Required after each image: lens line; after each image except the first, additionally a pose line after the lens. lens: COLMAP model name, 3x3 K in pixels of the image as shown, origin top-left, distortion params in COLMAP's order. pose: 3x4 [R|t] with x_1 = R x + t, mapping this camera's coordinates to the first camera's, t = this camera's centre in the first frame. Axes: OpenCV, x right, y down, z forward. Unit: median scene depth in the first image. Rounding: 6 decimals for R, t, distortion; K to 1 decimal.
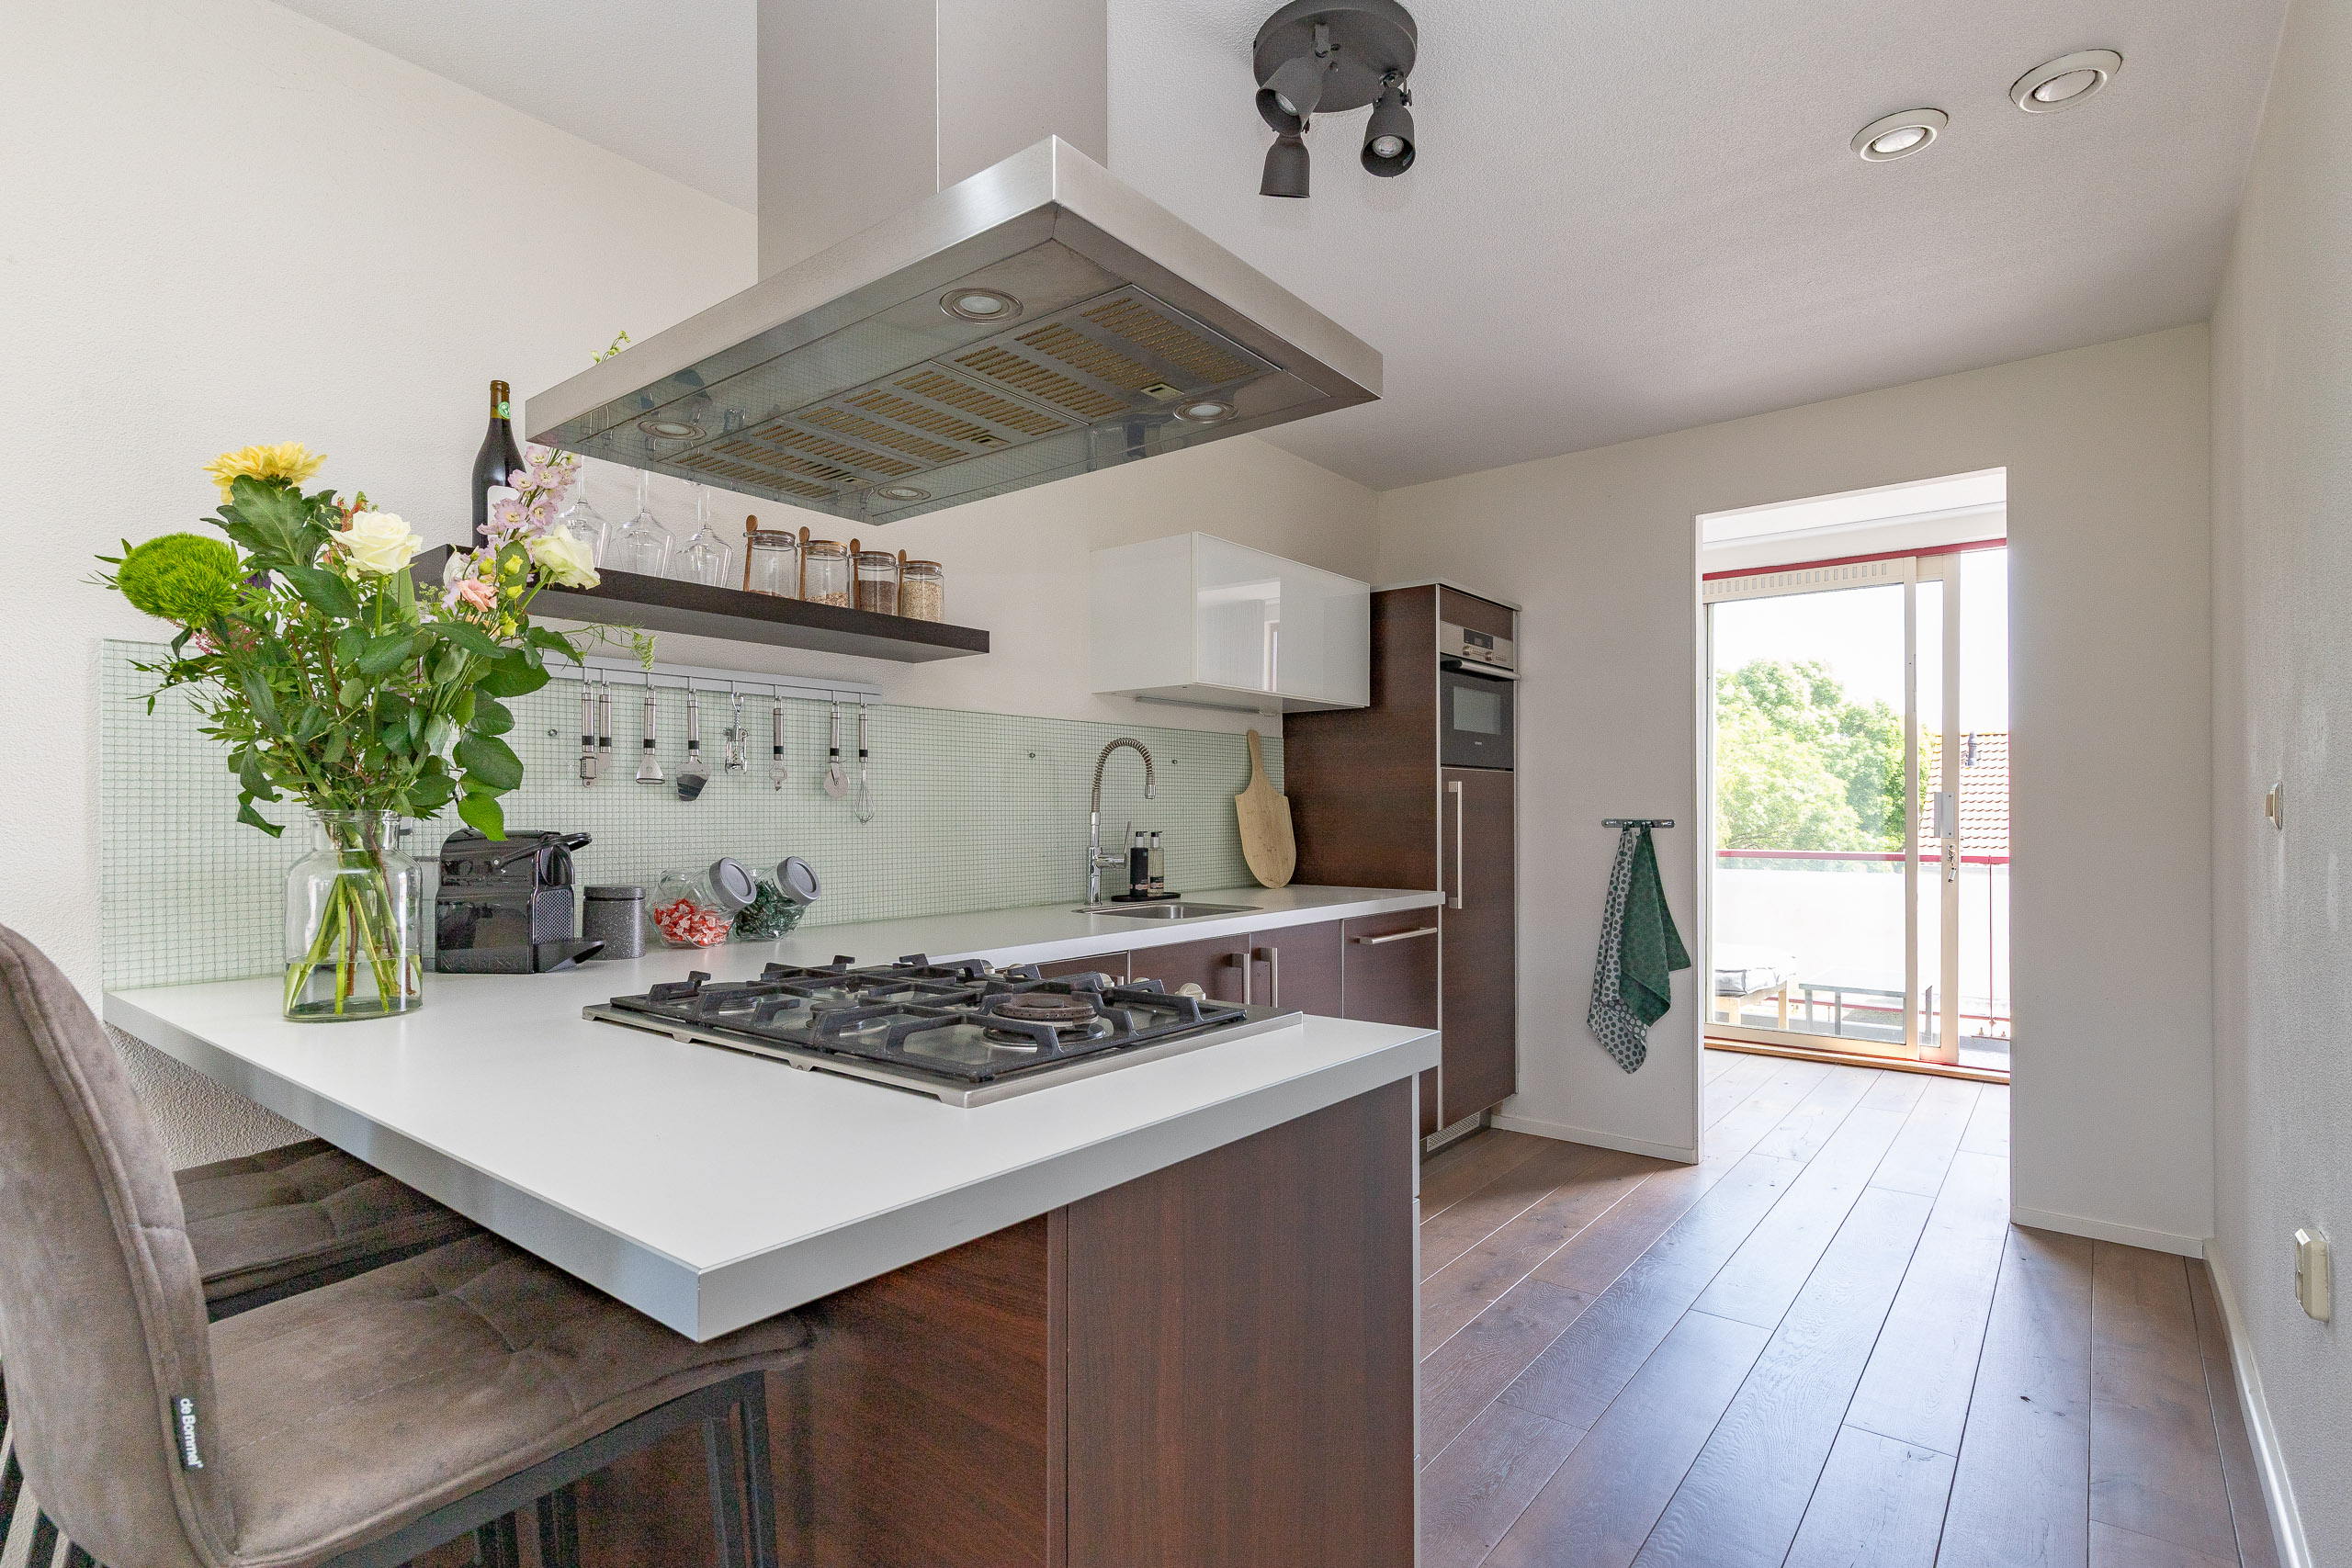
lens RADIAL K [[1146.8, 0, 1164.9], [0, 1146.8, 778.5], [0, 0, 1]] dist [0.001493, -0.001393]
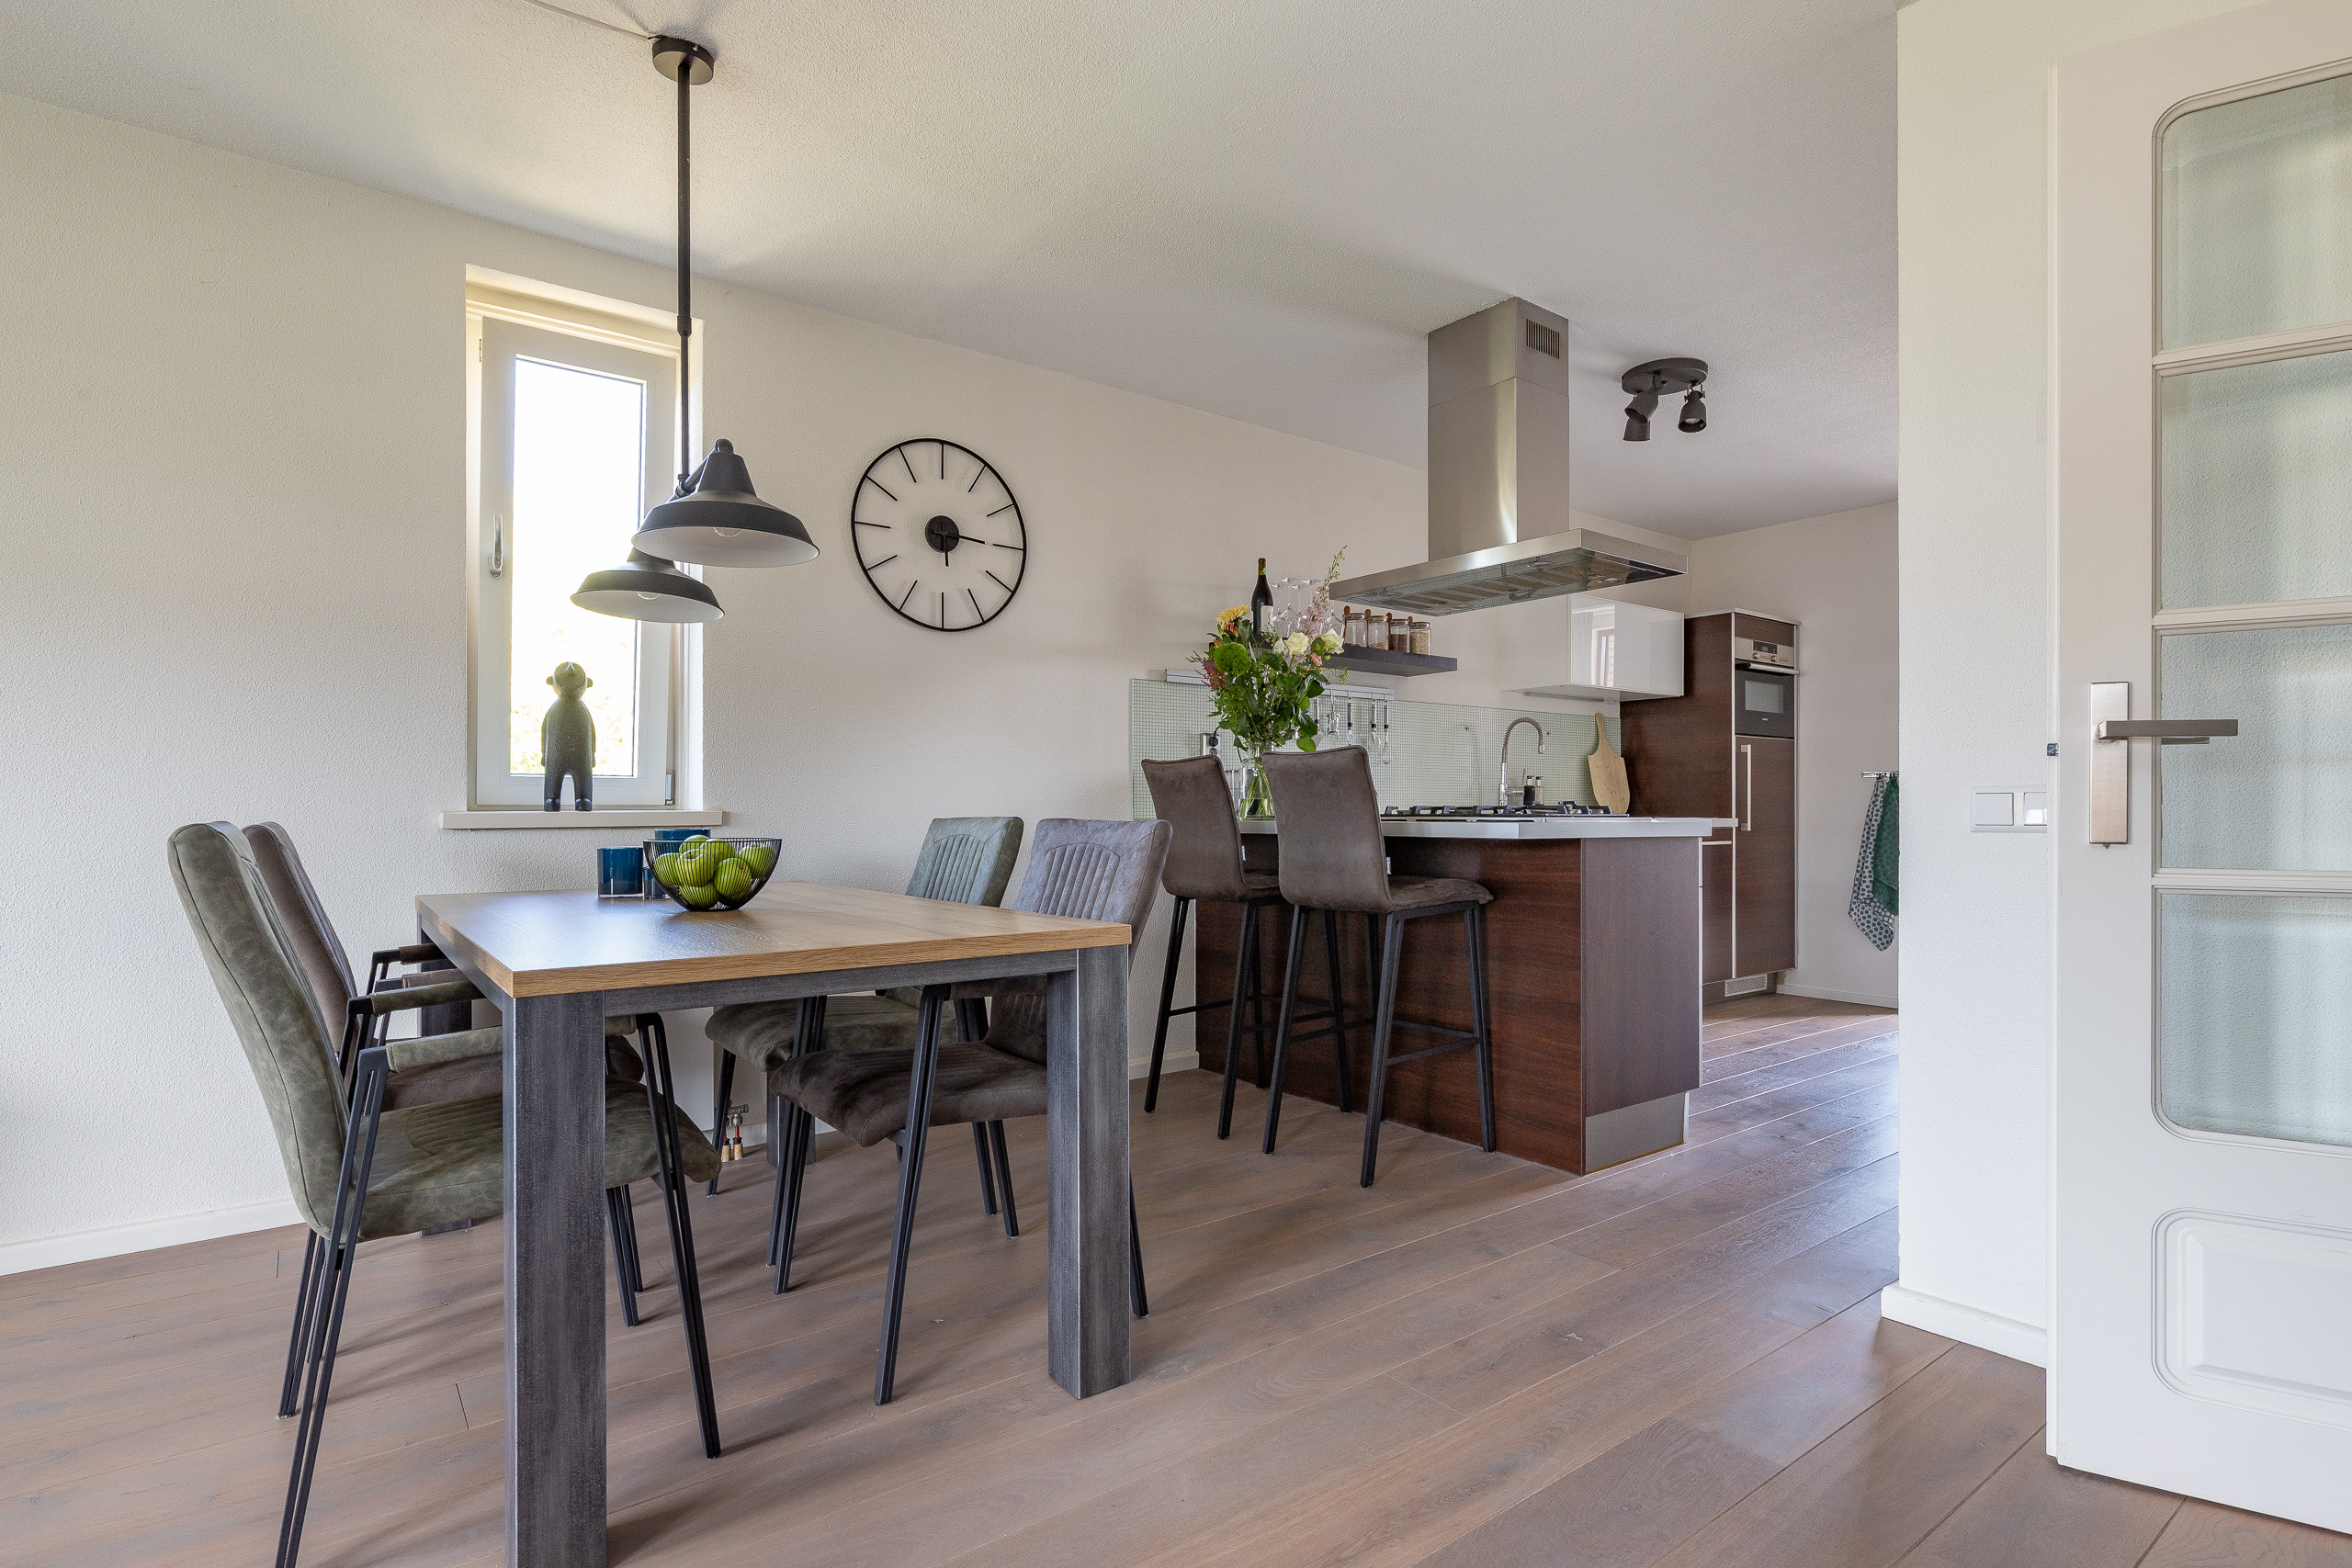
lens RADIAL K [[1146.8, 0, 1162.4], [0, 1146.8, 795.6], [0, 0, 1]] dist [0.001493, -0.001393]
pose [[0.968157, -0.000552, -0.250344, -0.110100], [0.004520, 0.999873, 0.015275, 0.043537], [0.250304, -0.015920, 0.968036, -0.648928]]
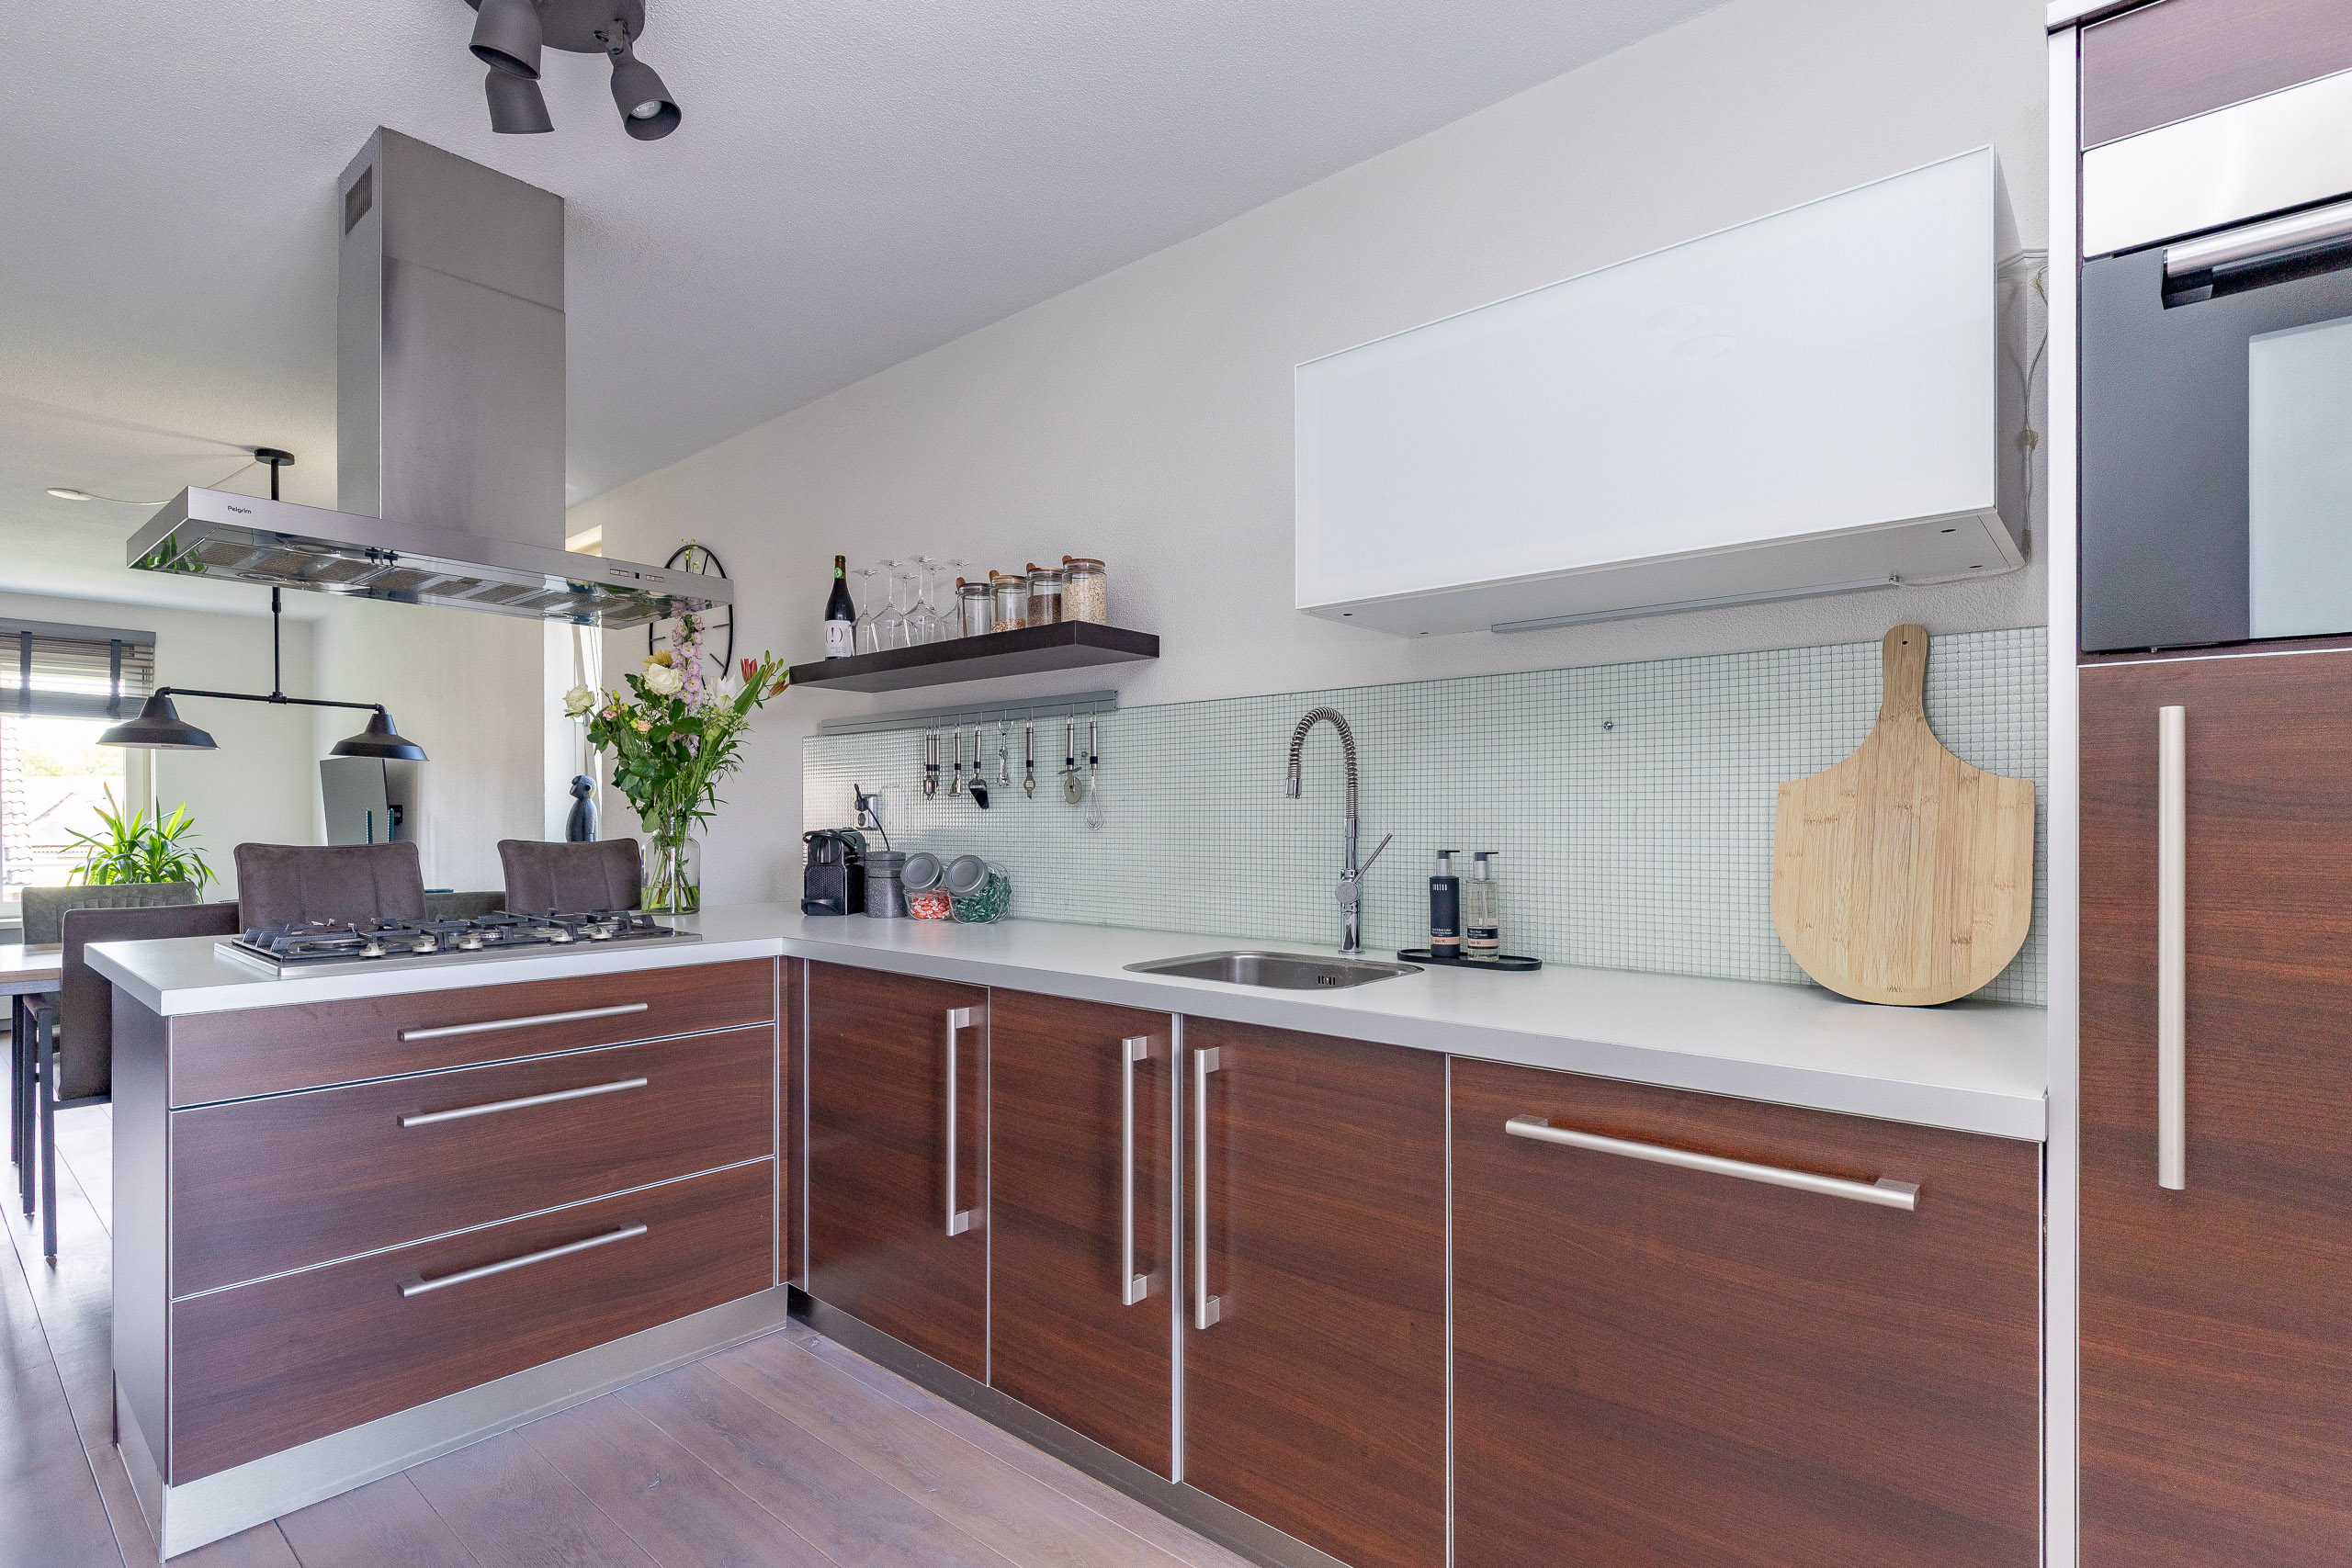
lens RADIAL K [[1146.8, 0, 1181.2], [0, 1146.8, 802.0], [0, 0, 1]] dist [0.001493, -0.001393]
pose [[-0.025080, -0.025156, -0.999369, 0.558880], [0.014920, 0.999563, -0.025535, 0.031479], [0.999574, -0.015551, -0.024693, 0.815303]]
